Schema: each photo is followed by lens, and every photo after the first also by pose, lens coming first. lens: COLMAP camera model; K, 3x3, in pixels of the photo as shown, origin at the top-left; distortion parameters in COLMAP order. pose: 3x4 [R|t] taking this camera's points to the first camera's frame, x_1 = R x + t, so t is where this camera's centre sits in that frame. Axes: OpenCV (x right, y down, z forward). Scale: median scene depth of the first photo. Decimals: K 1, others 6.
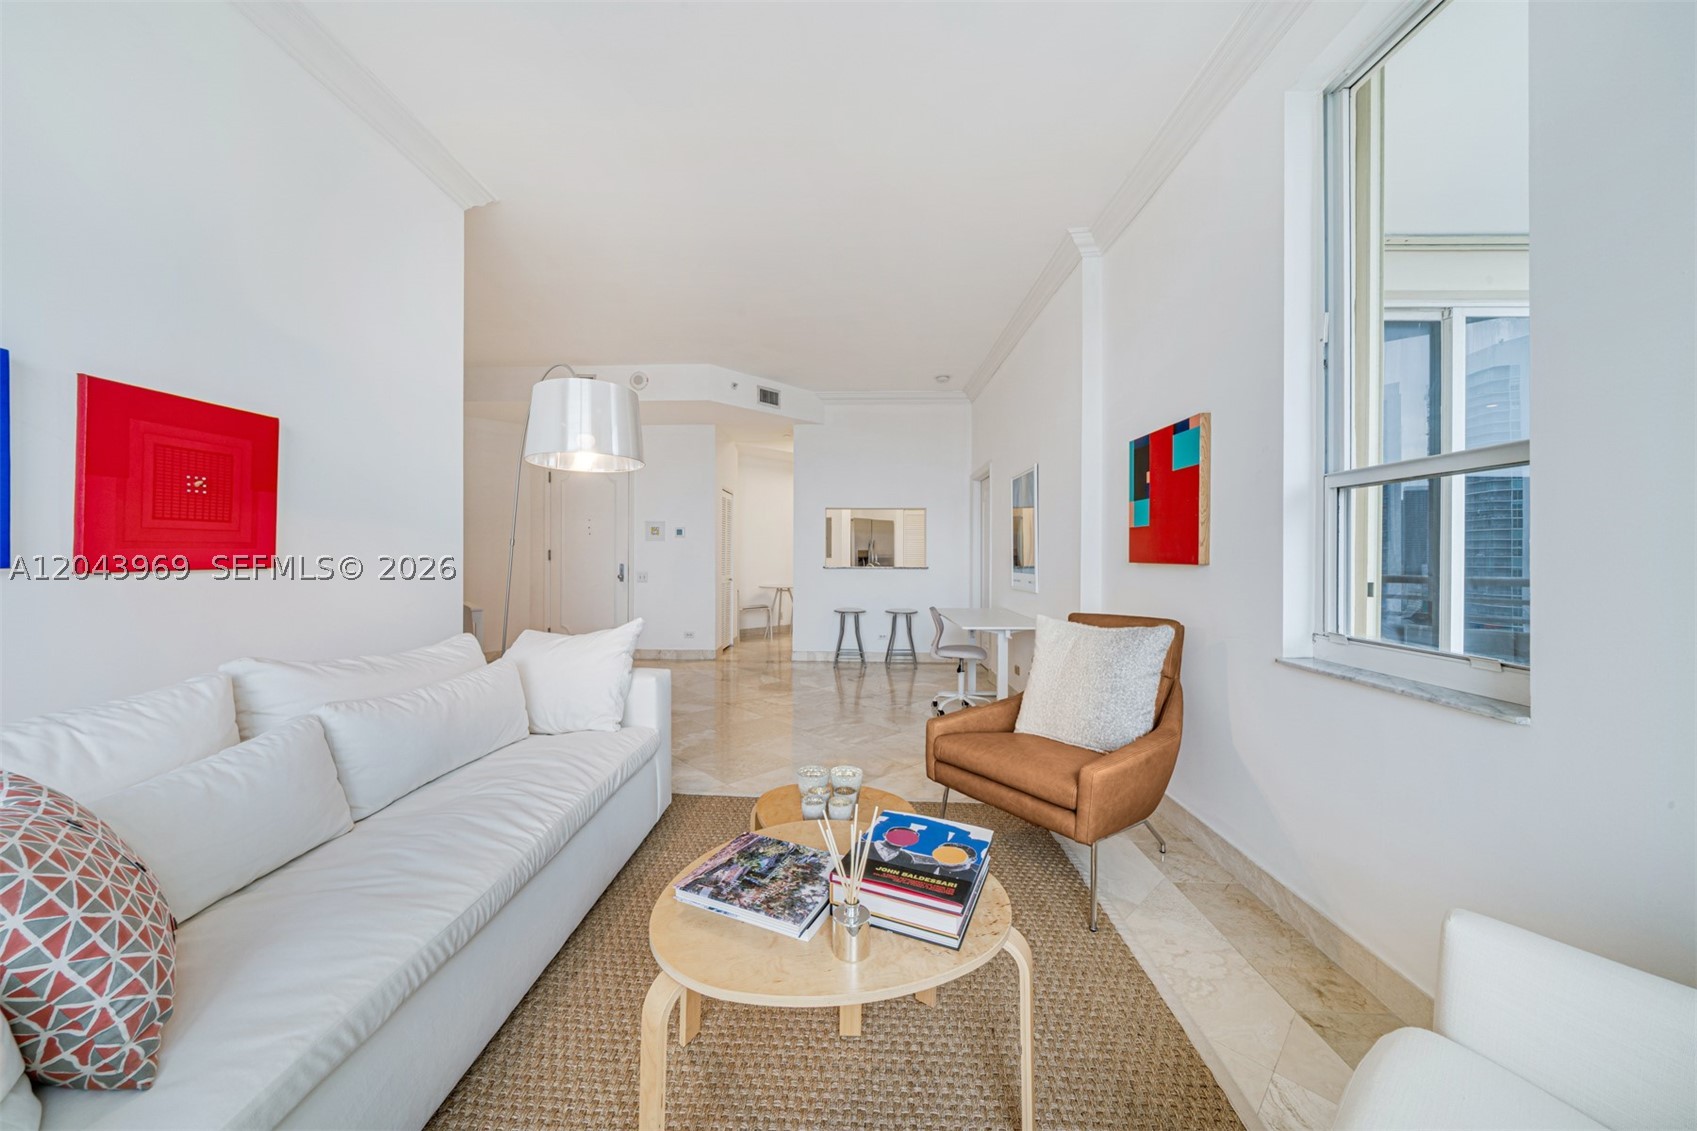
lens RADIAL K [[593.0, 0, 837.9], [0, 593.0, 557.1], [0, 0, 1]] dist [-0.003903, -0.000091]
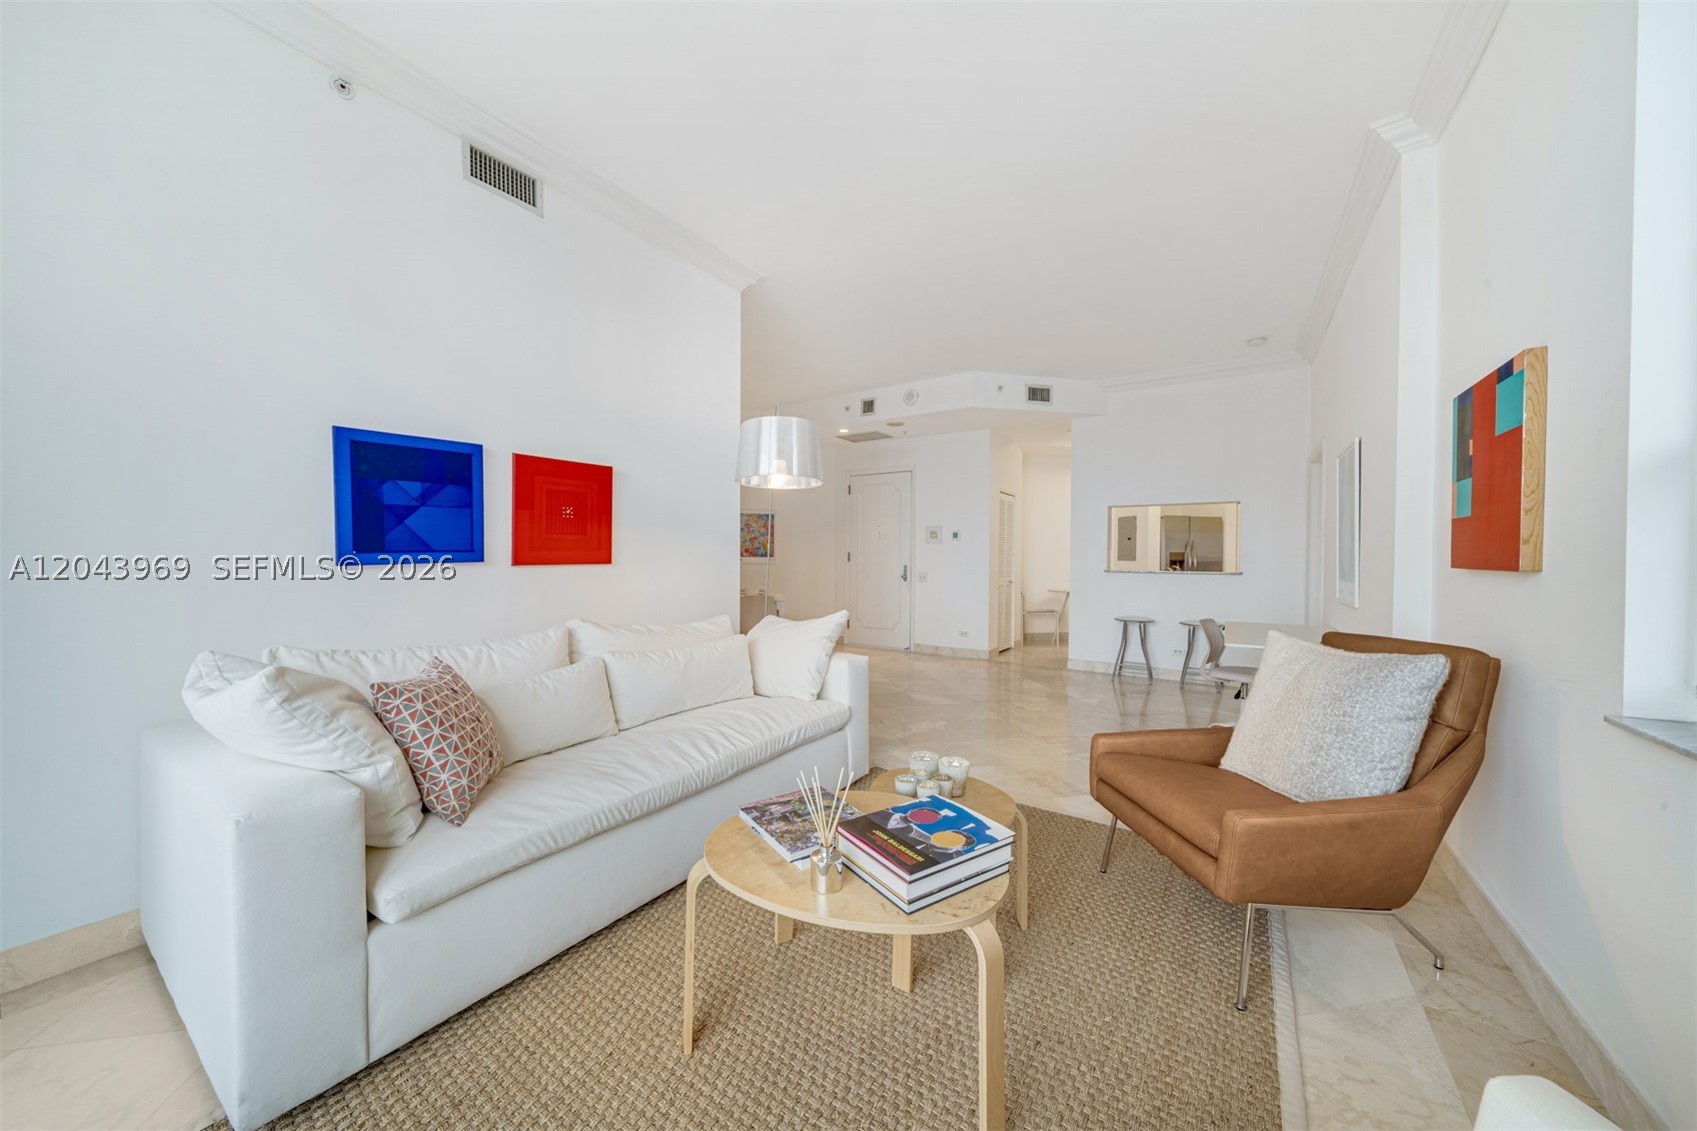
lens RADIAL K [[593.0, 0, 835.1], [0, 593.0, 564.9], [0, 0, 1]] dist [-0.003903, -0.000091]
pose [[0.847371, 0.009373, -0.530918, 0.329931], [-0.004938, 0.999940, 0.009771, 0.002719], [0.530978, -0.005658, 0.847367, 0.000565]]
